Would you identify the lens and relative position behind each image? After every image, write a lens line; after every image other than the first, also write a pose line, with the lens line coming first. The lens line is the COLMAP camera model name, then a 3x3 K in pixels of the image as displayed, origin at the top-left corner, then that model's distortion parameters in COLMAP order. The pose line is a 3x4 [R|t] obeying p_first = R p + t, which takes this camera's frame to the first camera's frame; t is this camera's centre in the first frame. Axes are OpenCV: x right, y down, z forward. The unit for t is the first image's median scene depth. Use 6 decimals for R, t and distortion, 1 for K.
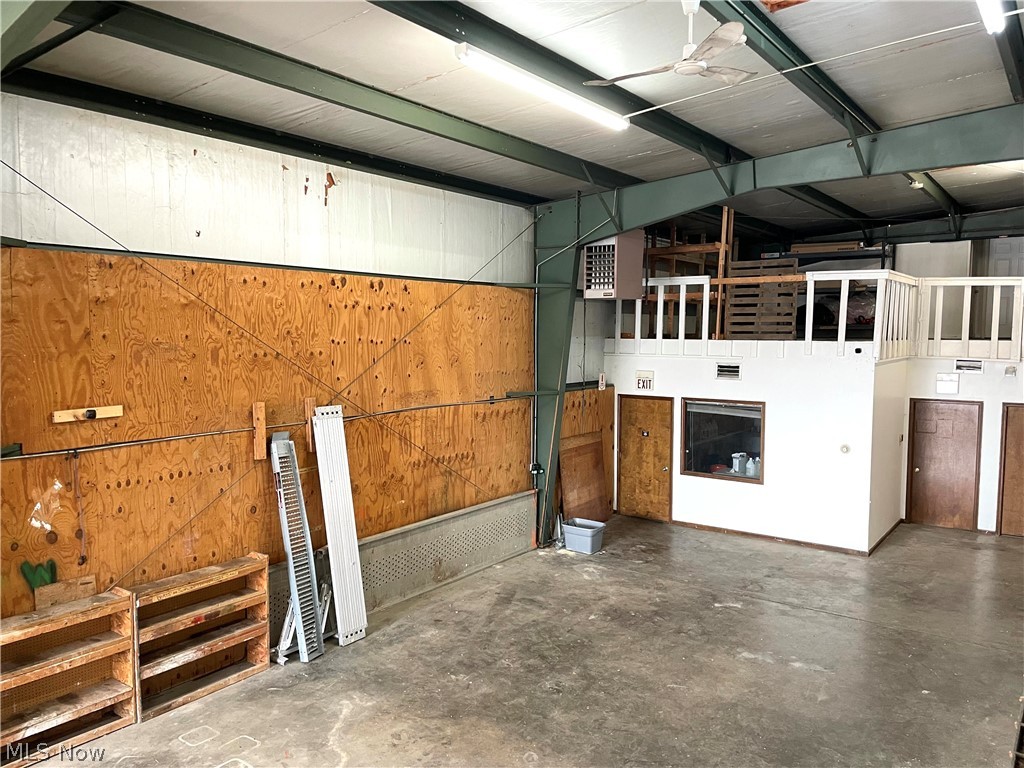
lens RADIAL K [[772.6, 0, 523.1], [0, 772.6, 388.1], [0, 0, 1]] dist [0.076392, -0.113372]
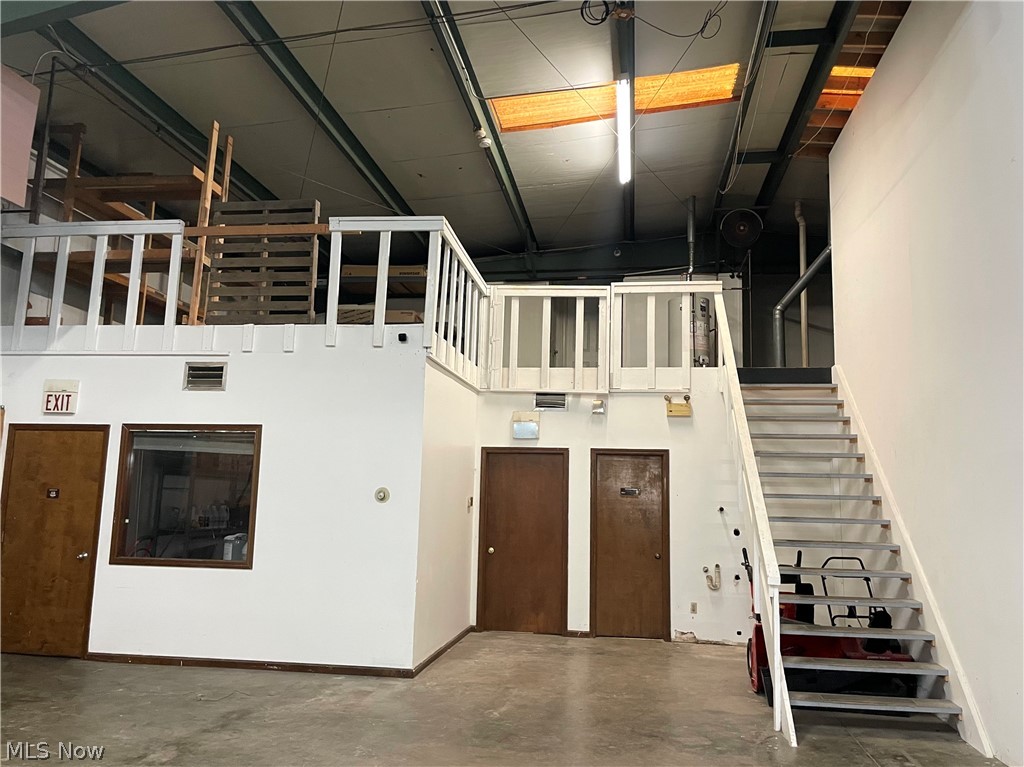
lens RADIAL K [[781.6, 0, 513.6], [0, 781.6, 378.7], [0, 0, 1]] dist [0.092130, -0.118387]
pose [[0.890155, 0.085868, 0.447494, 0.210780], [0.014571, 0.976217, -0.216307, 0.118527], [-0.455425, 0.199068, 0.867733, 0.379779]]
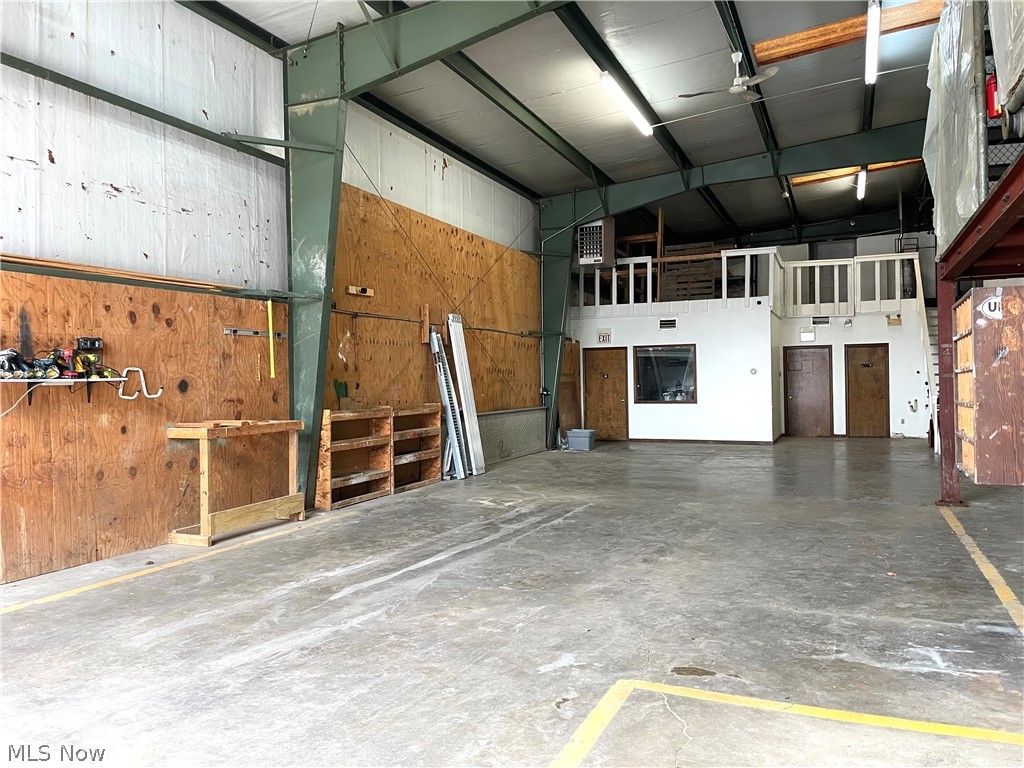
lens RADIAL K [[781.6, 0, 513.6], [0, 781.6, 379.2], [0, 0, 1]] dist [0.092130, -0.118387]
pose [[0.974956, -0.017630, 0.221697, -0.327985], [0.036089, 0.996182, -0.079492, 0.184185], [-0.219450, 0.085502, 0.971870, -0.303497]]
